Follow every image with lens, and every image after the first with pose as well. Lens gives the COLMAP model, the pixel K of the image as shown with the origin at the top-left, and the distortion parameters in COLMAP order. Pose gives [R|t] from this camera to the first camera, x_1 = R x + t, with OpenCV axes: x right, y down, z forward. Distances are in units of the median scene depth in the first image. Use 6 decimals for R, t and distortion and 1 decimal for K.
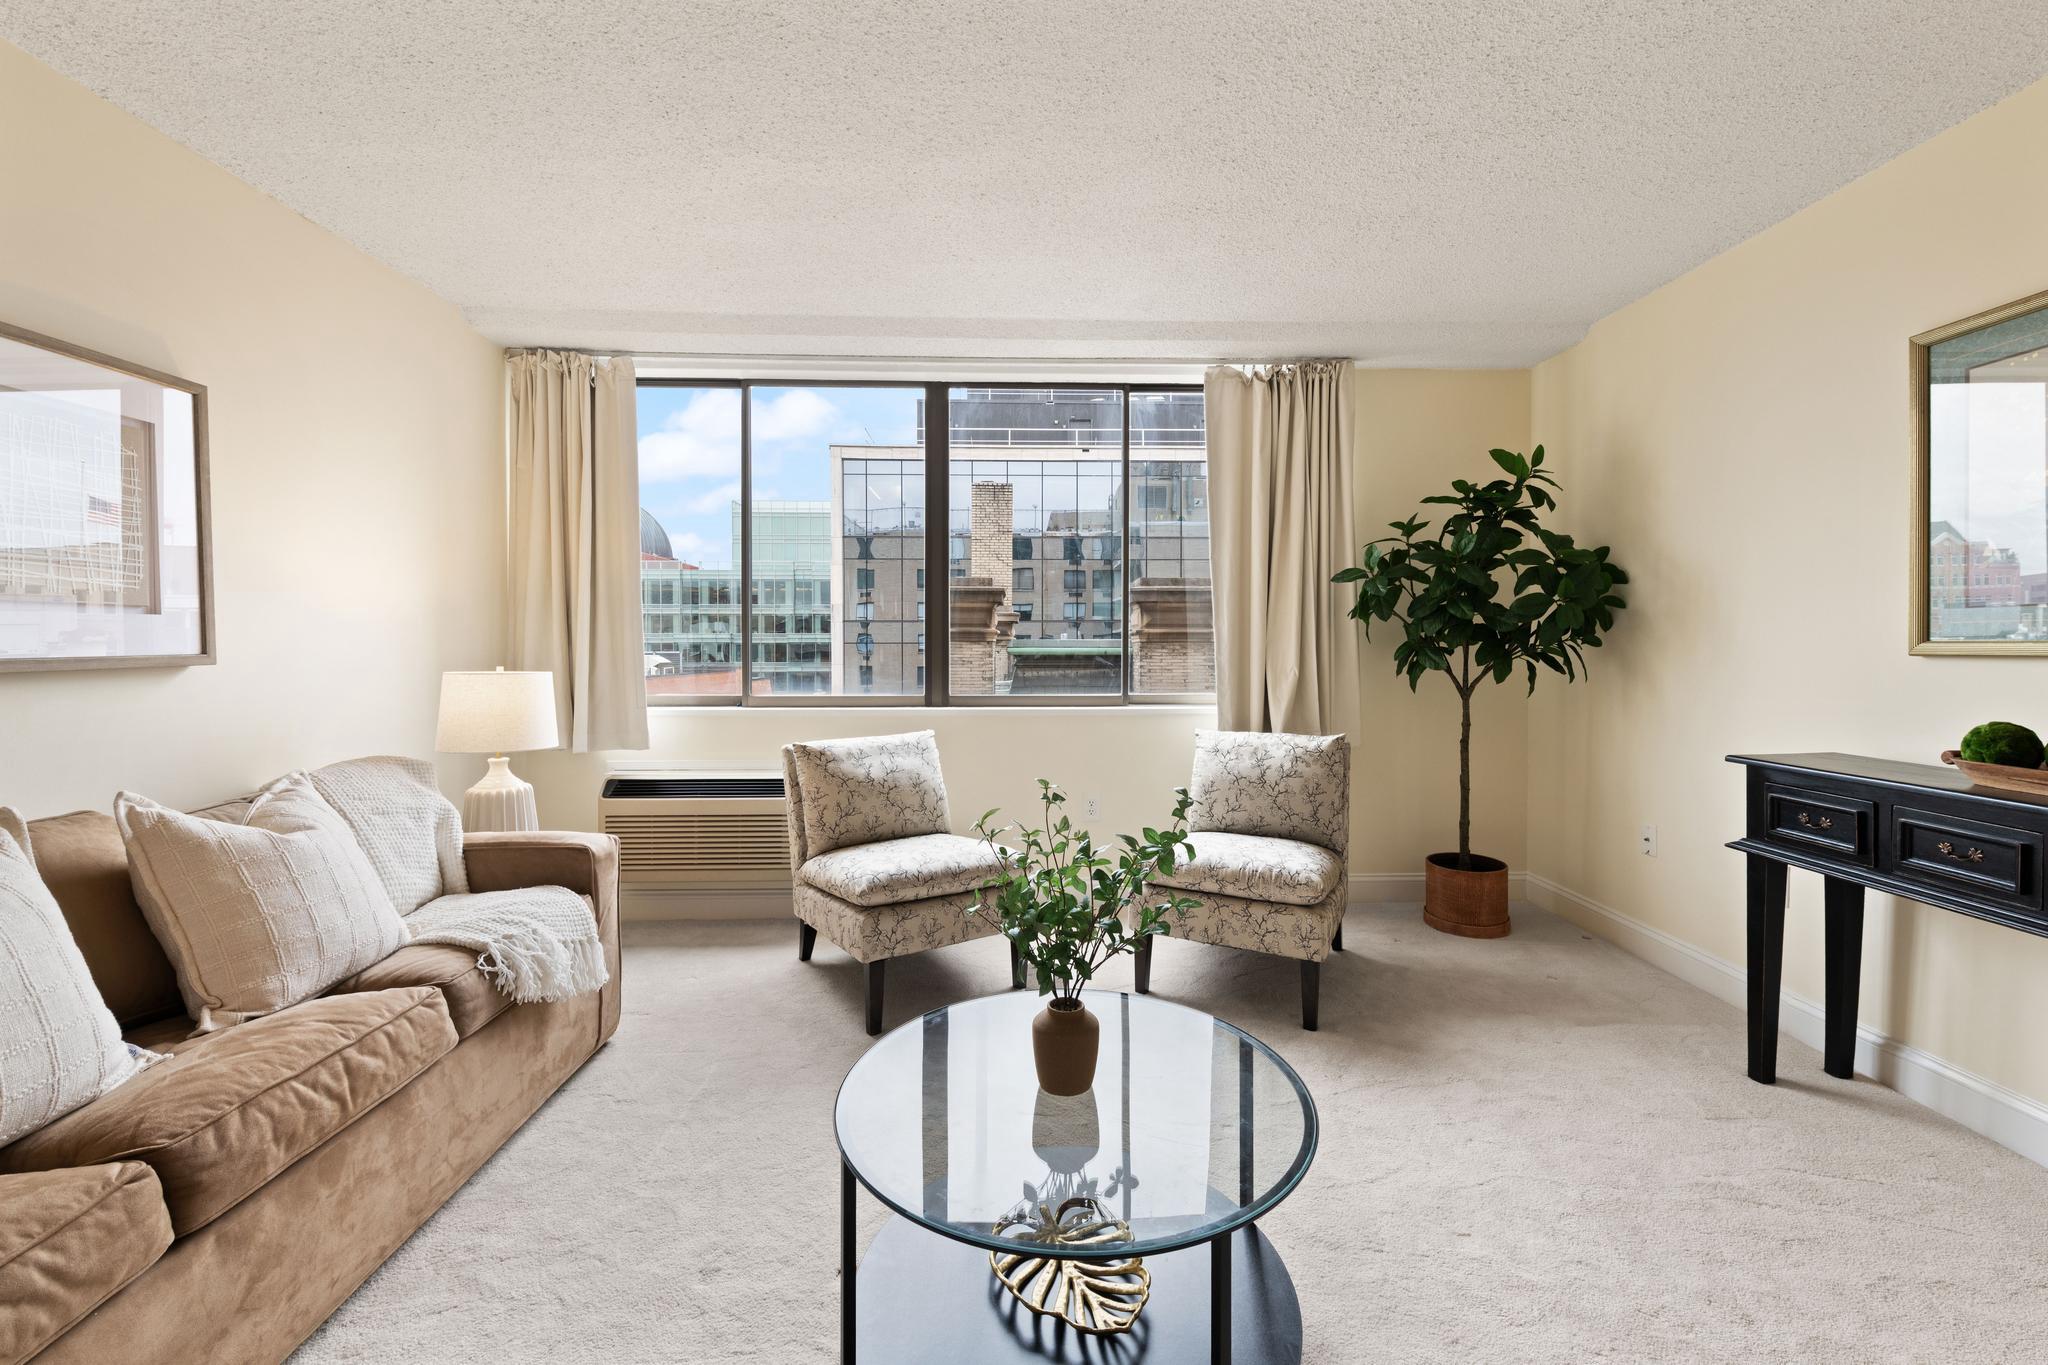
lens RADIAL K [[828.0, 0, 1039.1], [0, 828.0, 658.2], [0, 0, 1]] dist [0.013658, -0.004499]
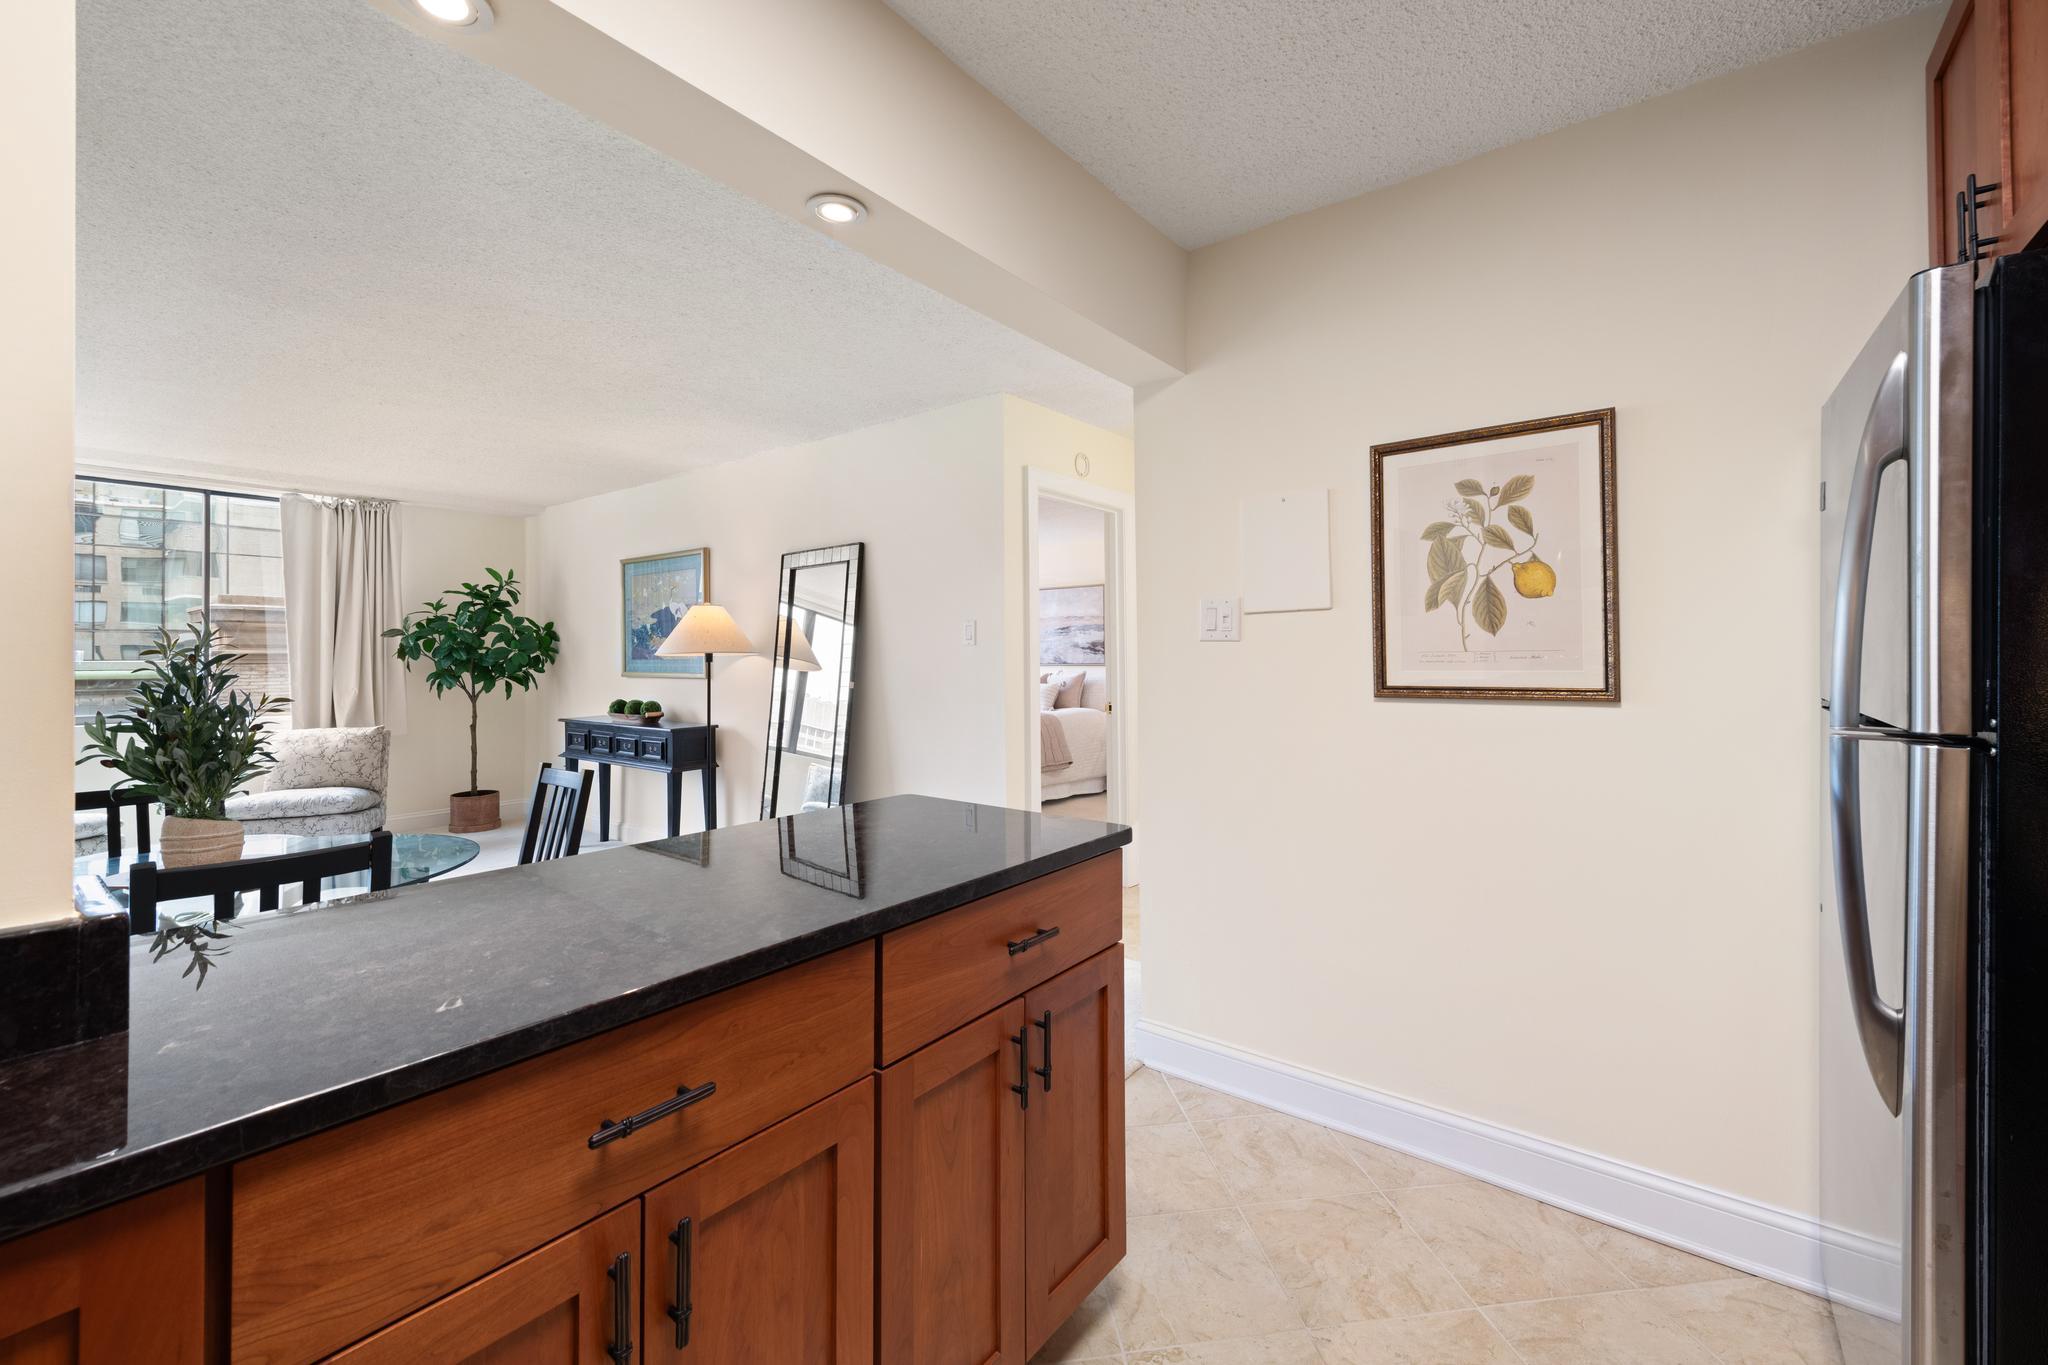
lens RADIAL K [[828.0, 0, 1048.4], [0, 828.0, 649.1], [0, 0, 1]] dist [0.013658, -0.004499]
pose [[0.618953, 0.004426, 0.785415, -0.147402], [0.016256, 0.999698, -0.018444, -0.013862], [-0.785259, 0.024183, 0.618694, -1.183410]]
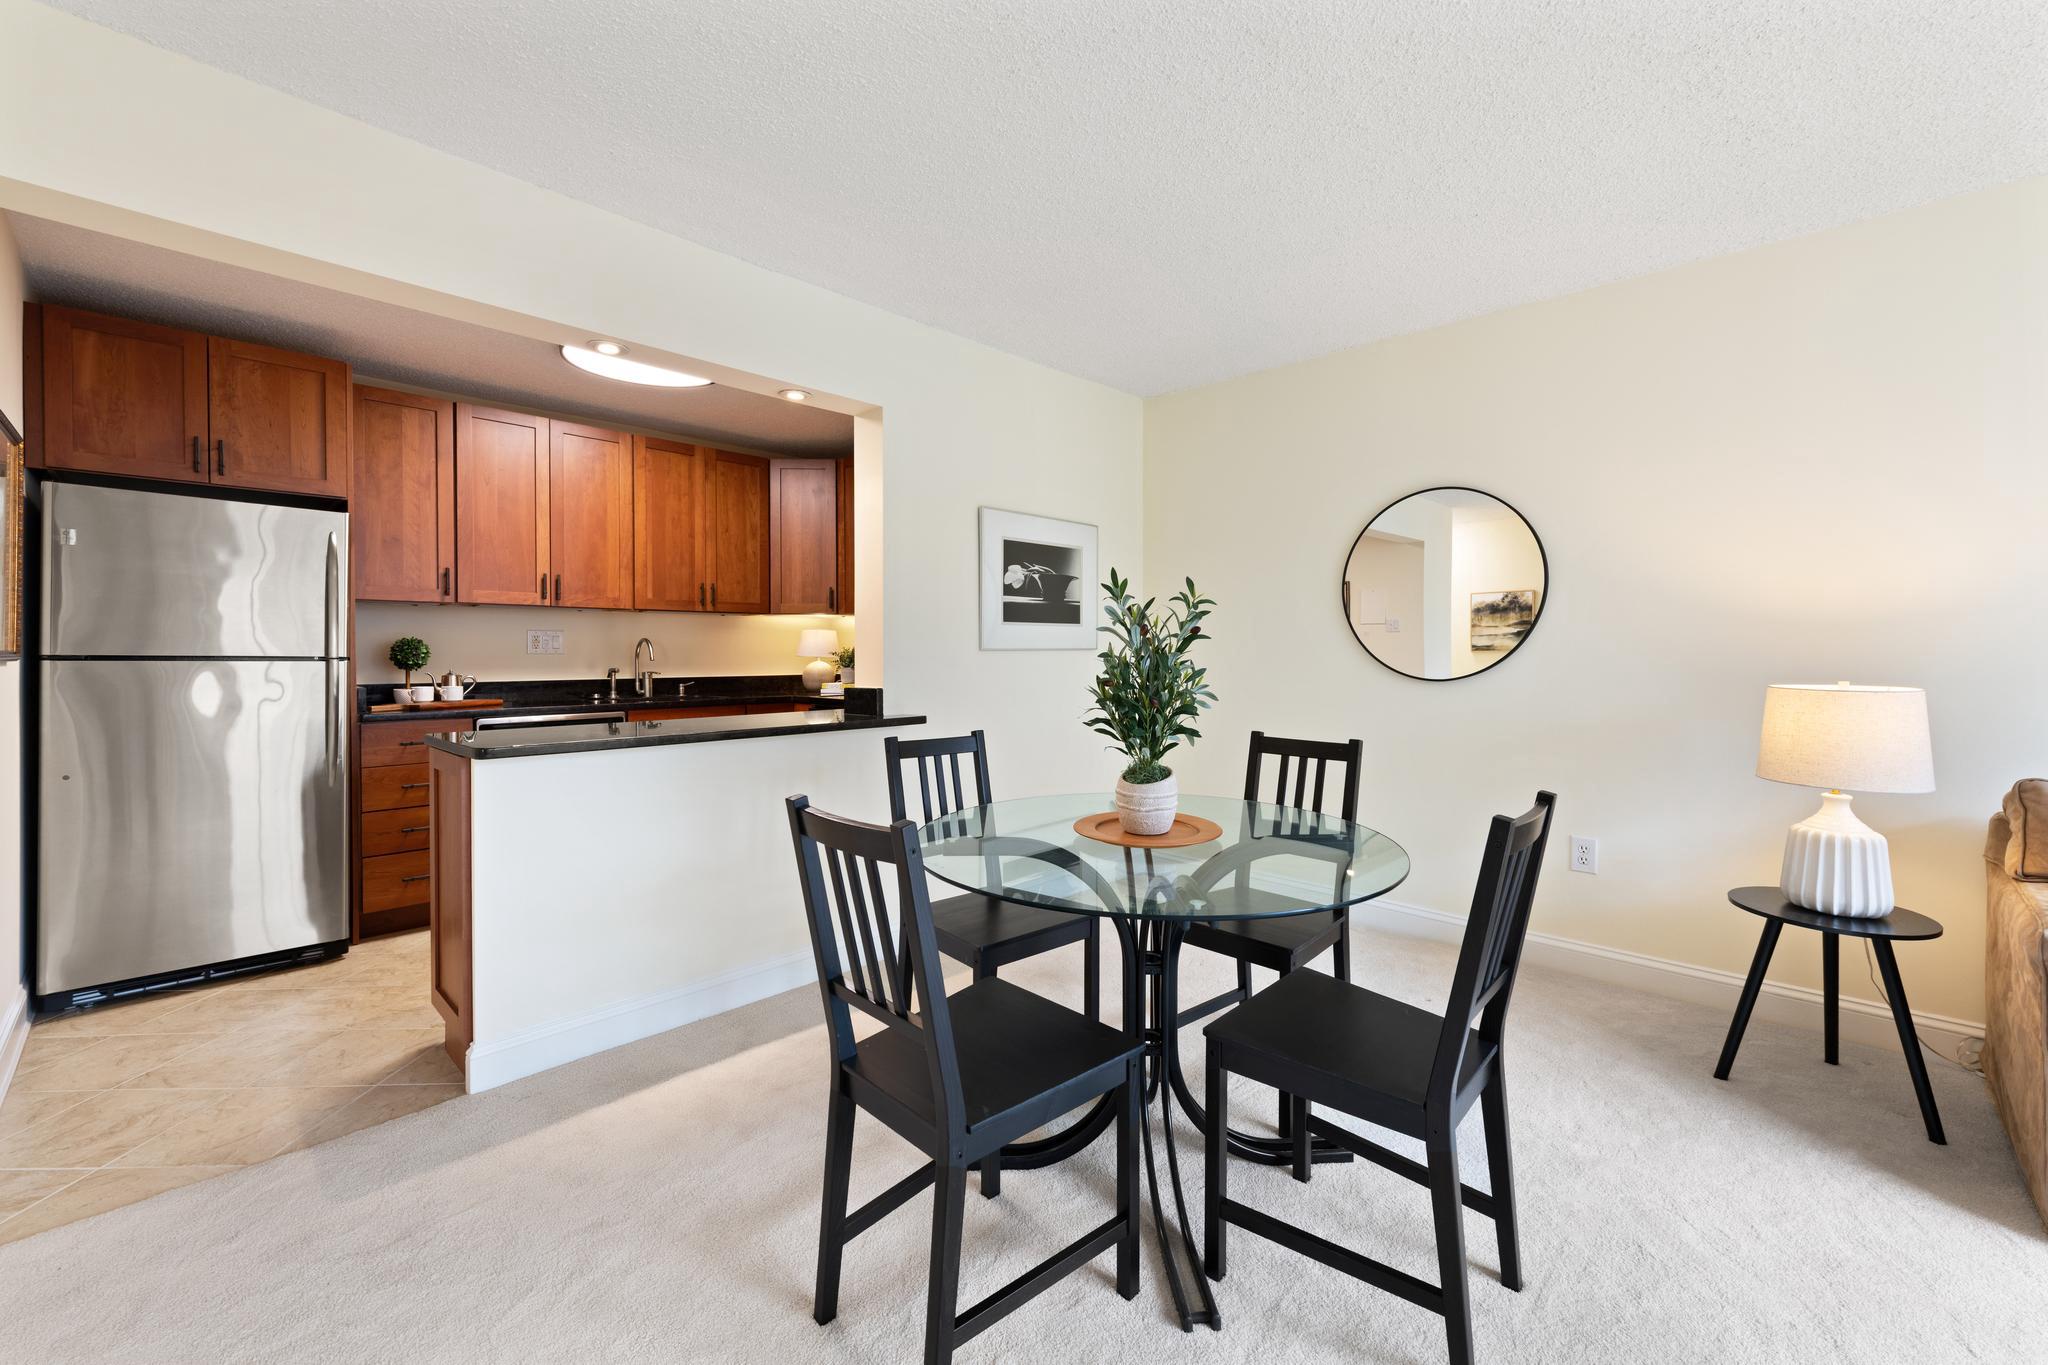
lens RADIAL K [[828.0, 0, 1043.9], [0, 828.0, 661.8], [0, 0, 1]] dist [0.013658, -0.004499]
pose [[-0.708199, 0.008884, -0.705957, 0.423141], [-0.006055, 0.999808, 0.018656, -0.001577], [0.705987, 0.017487, -0.708009, 0.064229]]
